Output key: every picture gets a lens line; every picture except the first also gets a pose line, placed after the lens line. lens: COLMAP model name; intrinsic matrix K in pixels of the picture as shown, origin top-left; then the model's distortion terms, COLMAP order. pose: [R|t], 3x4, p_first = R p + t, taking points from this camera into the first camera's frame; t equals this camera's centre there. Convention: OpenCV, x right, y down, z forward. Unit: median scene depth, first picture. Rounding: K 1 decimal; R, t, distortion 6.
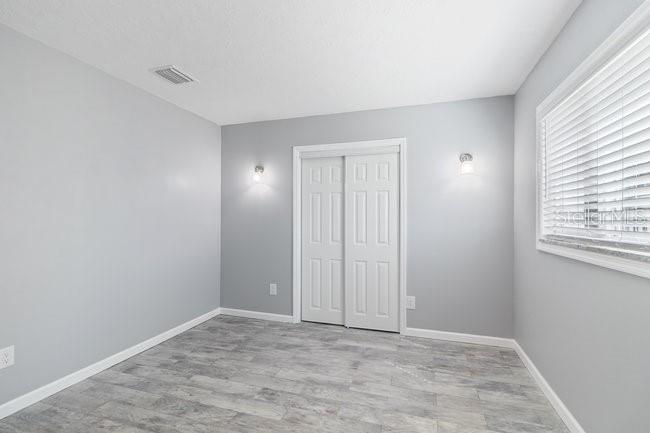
lens RADIAL K [[296.4, 0, 326.5], [0, 296.4, 218.9], [0, 0, 1]] dist [-0.001600, 0.001304]
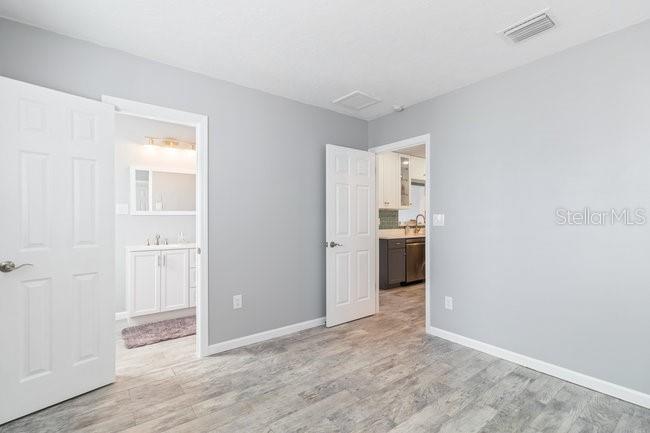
lens RADIAL K [[296.4, 0, 325.5], [0, 296.4, 219.1], [0, 0, 1]] dist [-0.001600, 0.001304]
pose [[-0.570597, -0.000872, -0.821230, 0.469955], [0.004372, 0.999982, -0.004100, 0.021114], [0.821219, -0.005930, -0.570583, 1.094112]]
